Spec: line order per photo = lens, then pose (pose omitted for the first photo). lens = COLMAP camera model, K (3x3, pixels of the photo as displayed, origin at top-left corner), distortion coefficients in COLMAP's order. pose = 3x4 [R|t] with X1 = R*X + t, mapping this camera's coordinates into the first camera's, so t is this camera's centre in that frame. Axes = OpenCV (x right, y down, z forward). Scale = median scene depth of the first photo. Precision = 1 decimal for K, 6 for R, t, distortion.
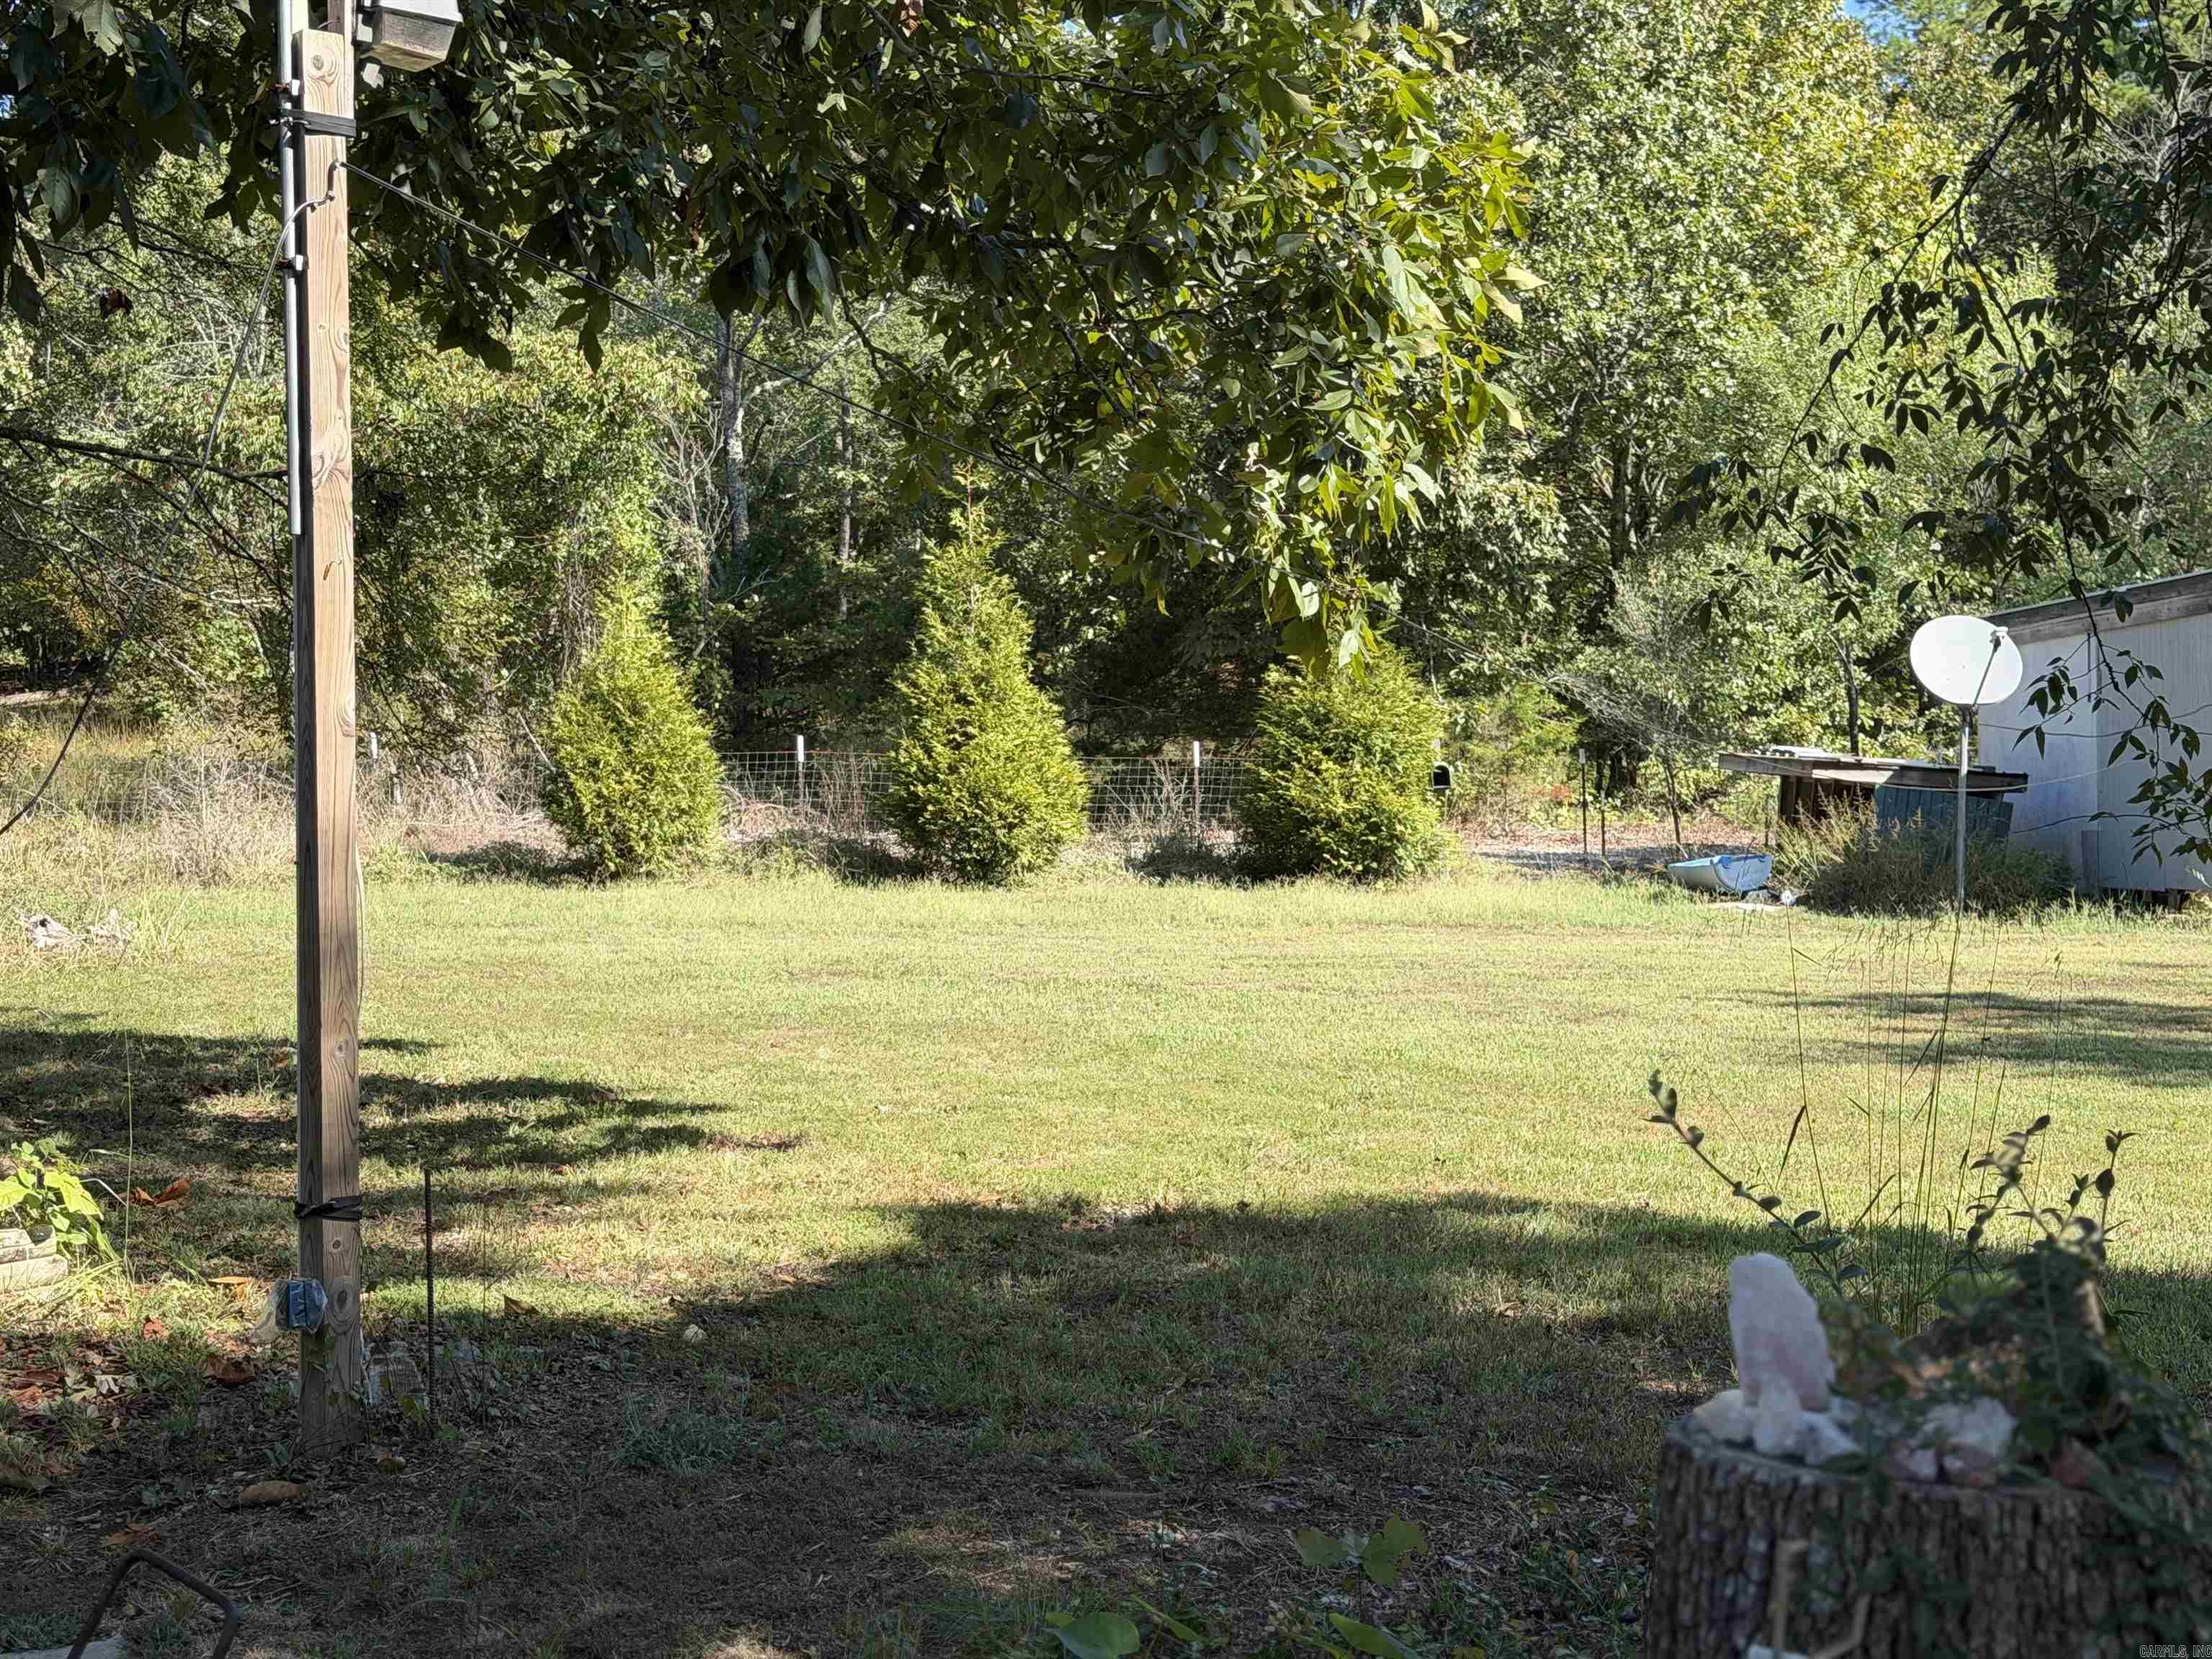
lens RADIAL K [[3130.7, 0, 1106.0], [0, 3130.7, 829.5], [0, 0, 1]] dist [0.095899, -0.011098]
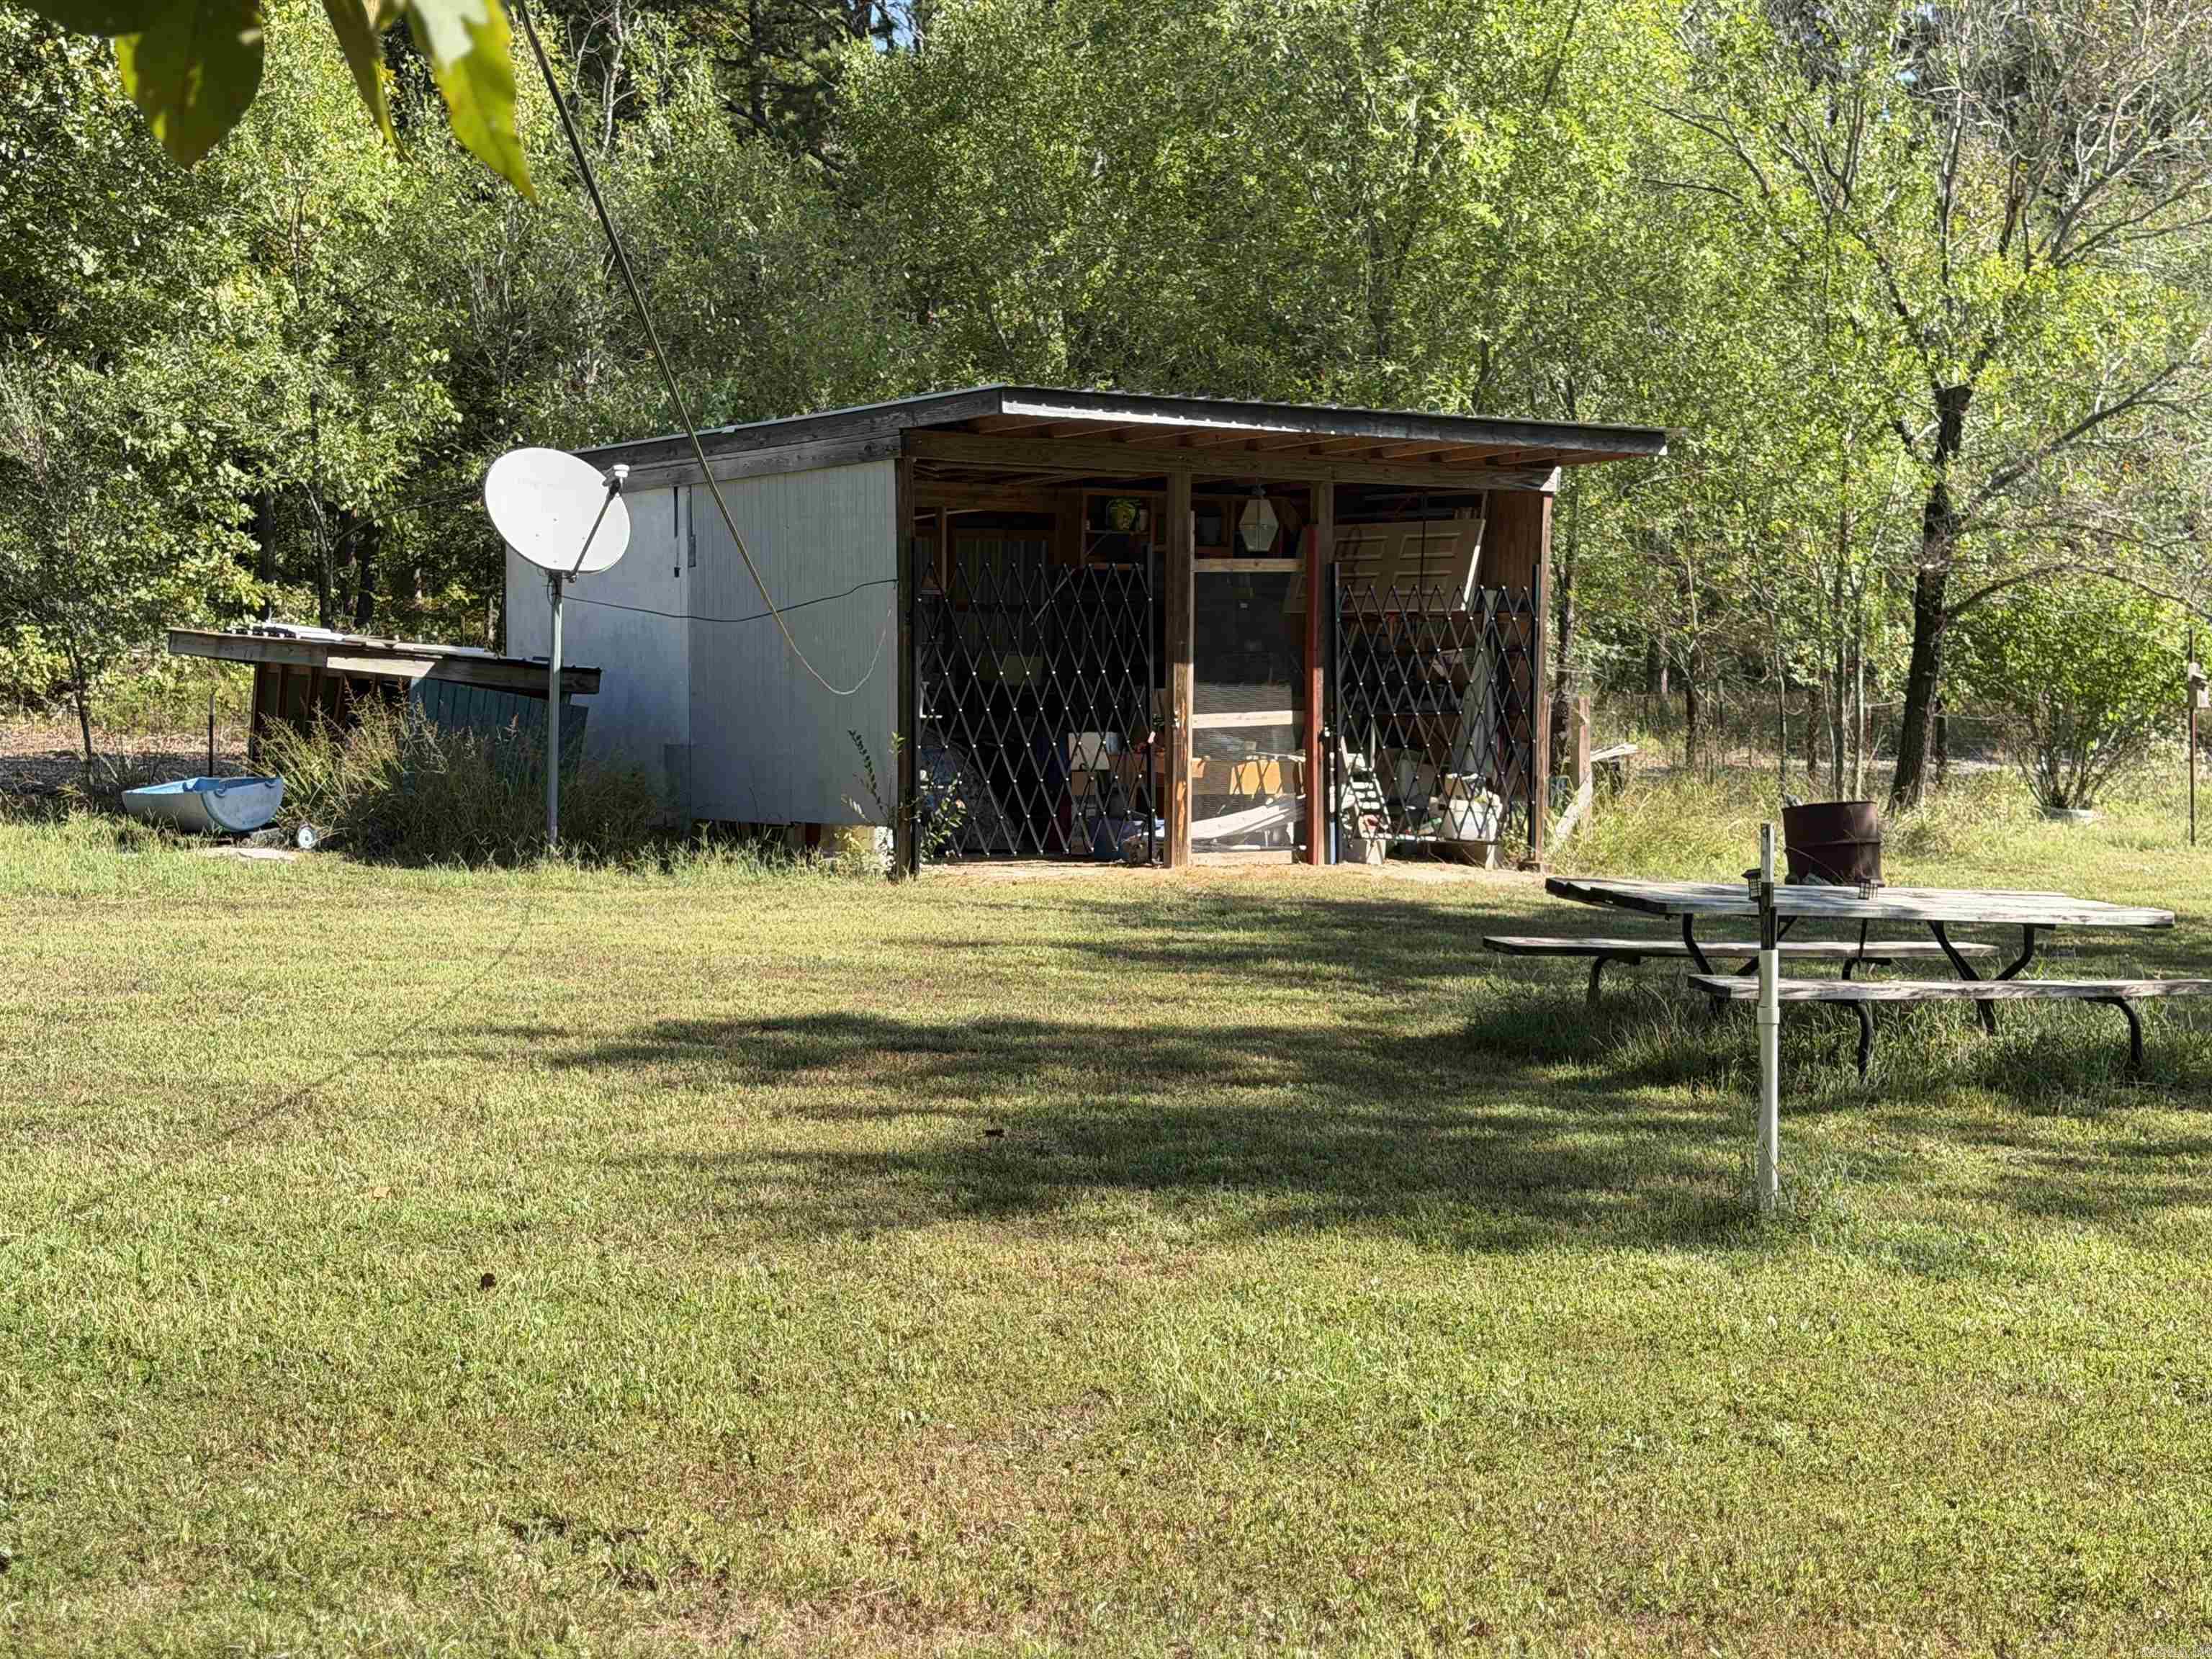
lens RADIAL K [[3130.7, 0, 1106.0], [0, 3130.7, 829.5], [0, 0, 1]] dist [0.095899, -0.011098]
pose [[0.849279, -0.010229, 0.527845, -0.002465], [-0.007661, 0.999468, 0.031694, -0.003828], [-0.527889, -0.030961, 0.848749, 0.292047]]
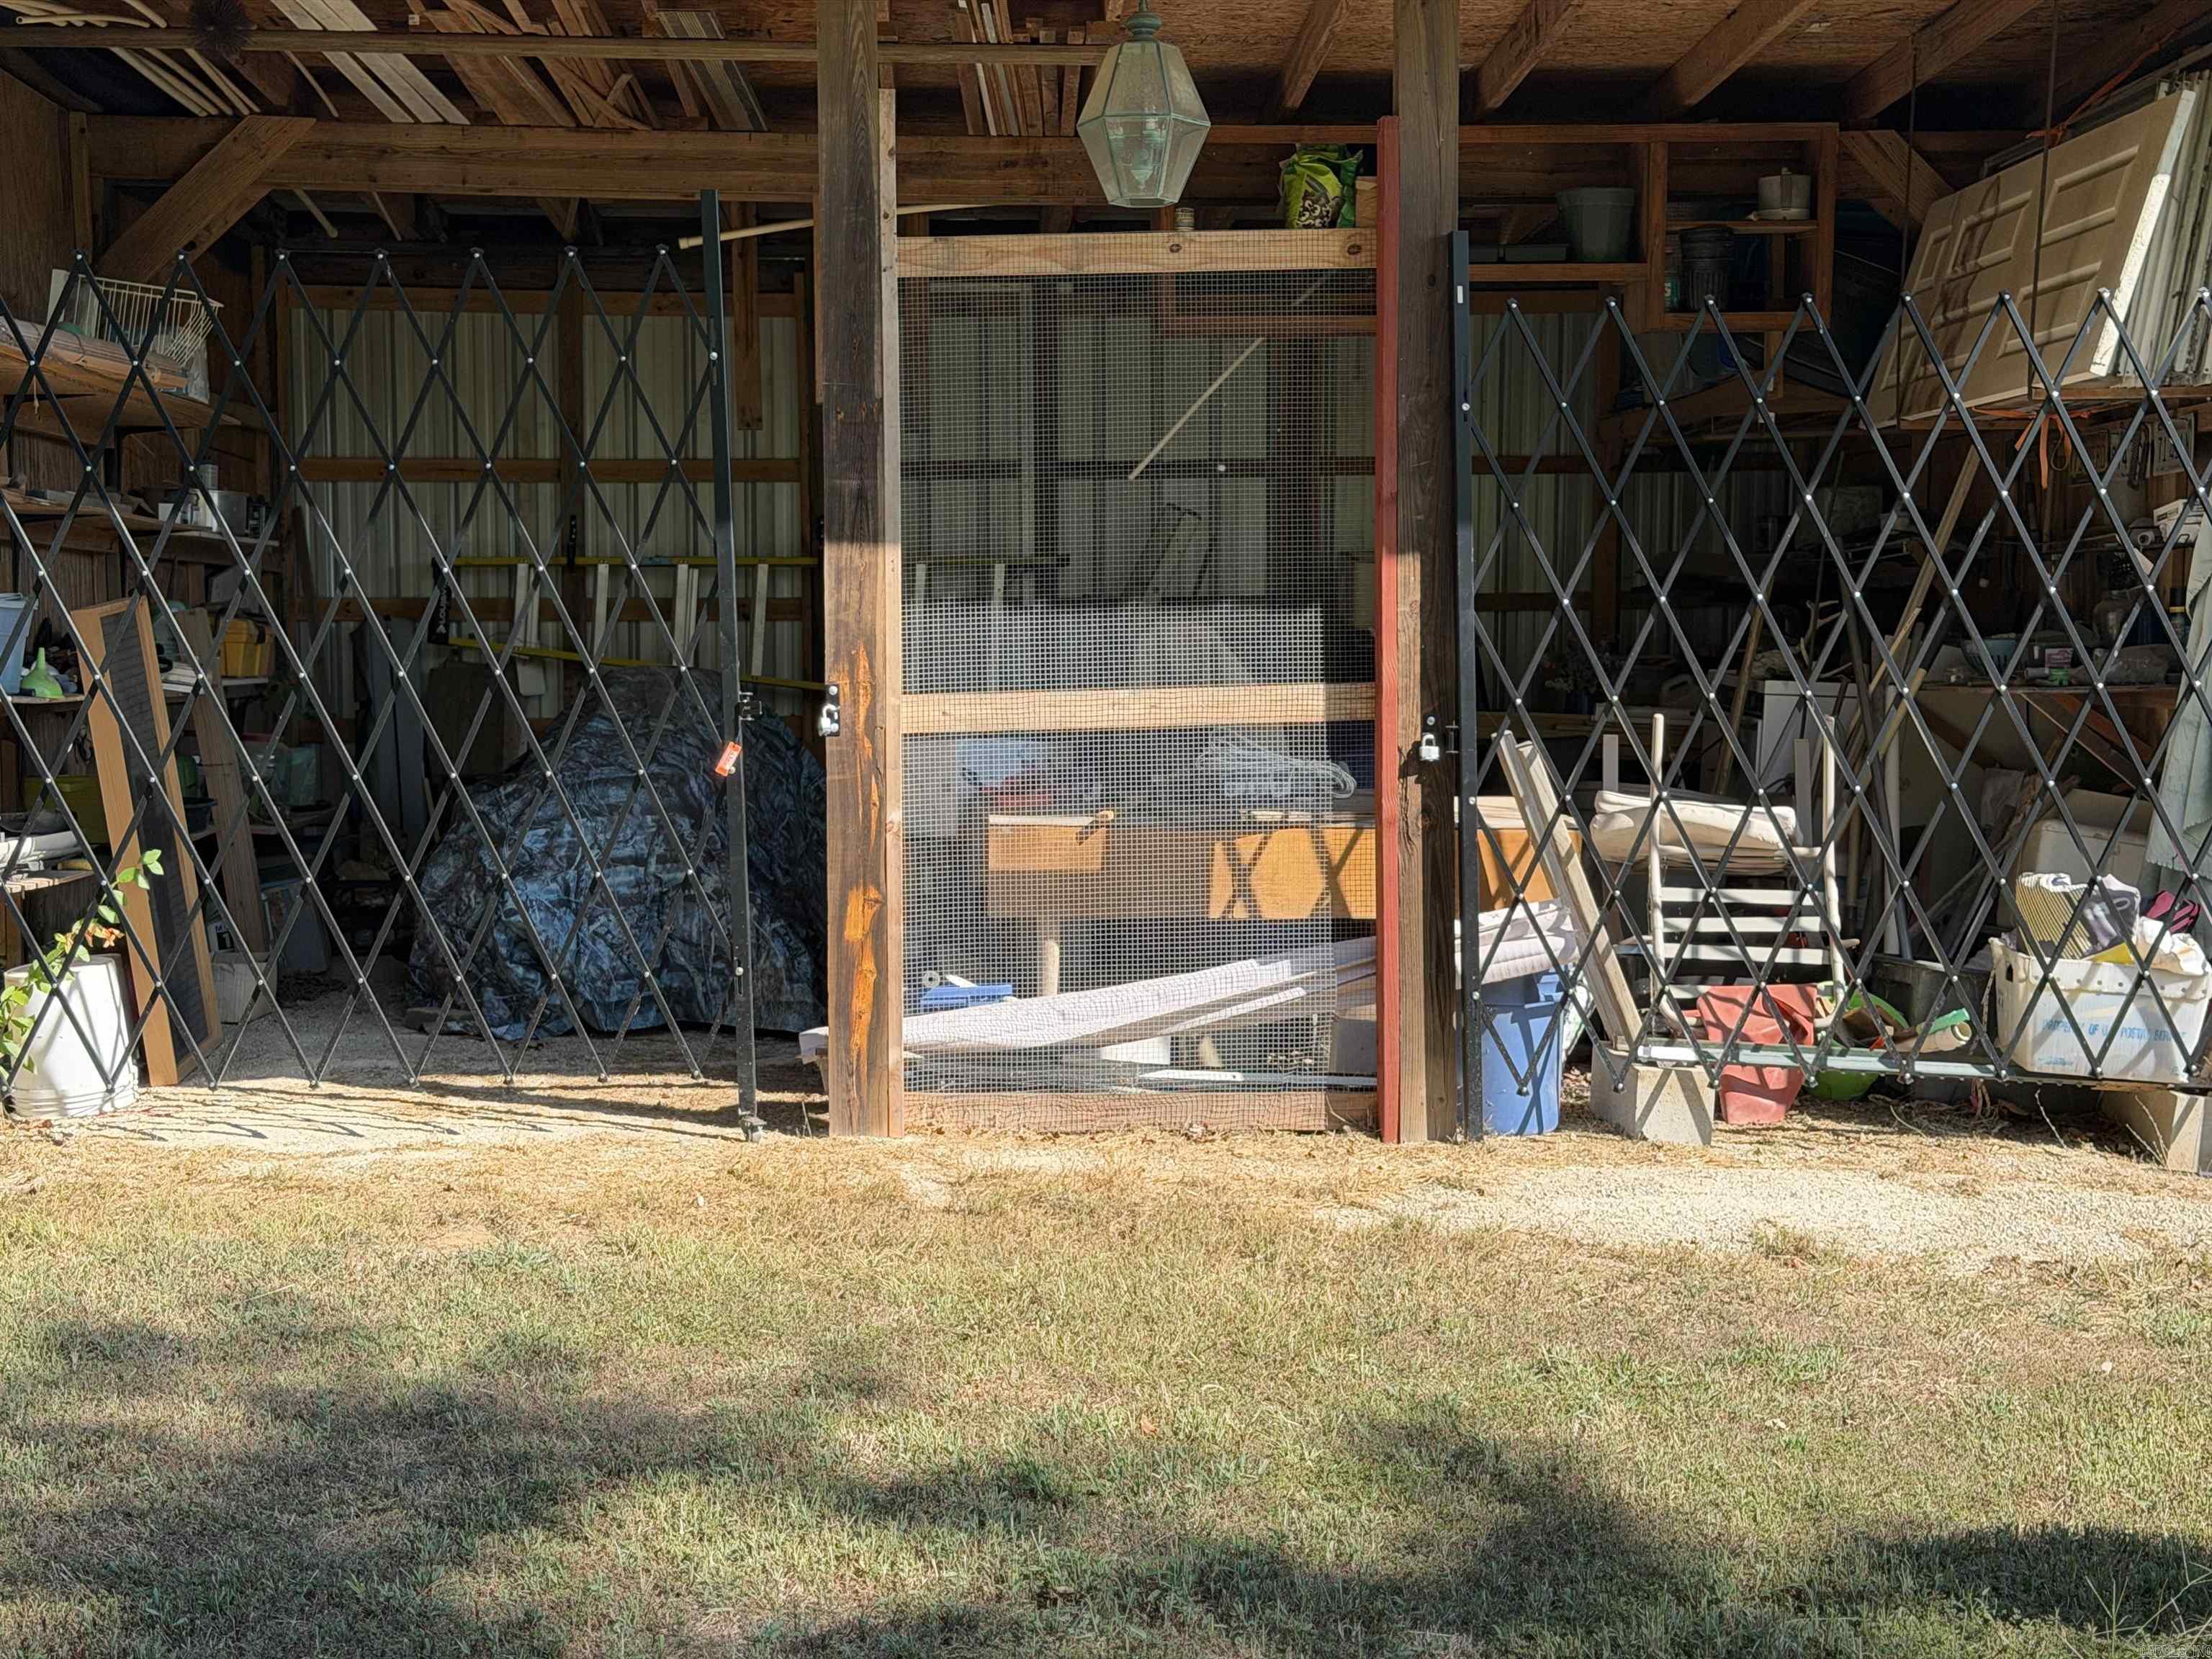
lens RADIAL K [[3130.7, 0, 1106.0], [0, 3130.7, 829.5], [0, 0, 1]] dist [0.095899, -0.011098]
pose [[0.997025, 0.012054, -0.076129, 0.436662], [-0.009169, 0.999231, 0.038134, -0.006496], [0.076530, -0.037323, 0.996368, 0.652266]]
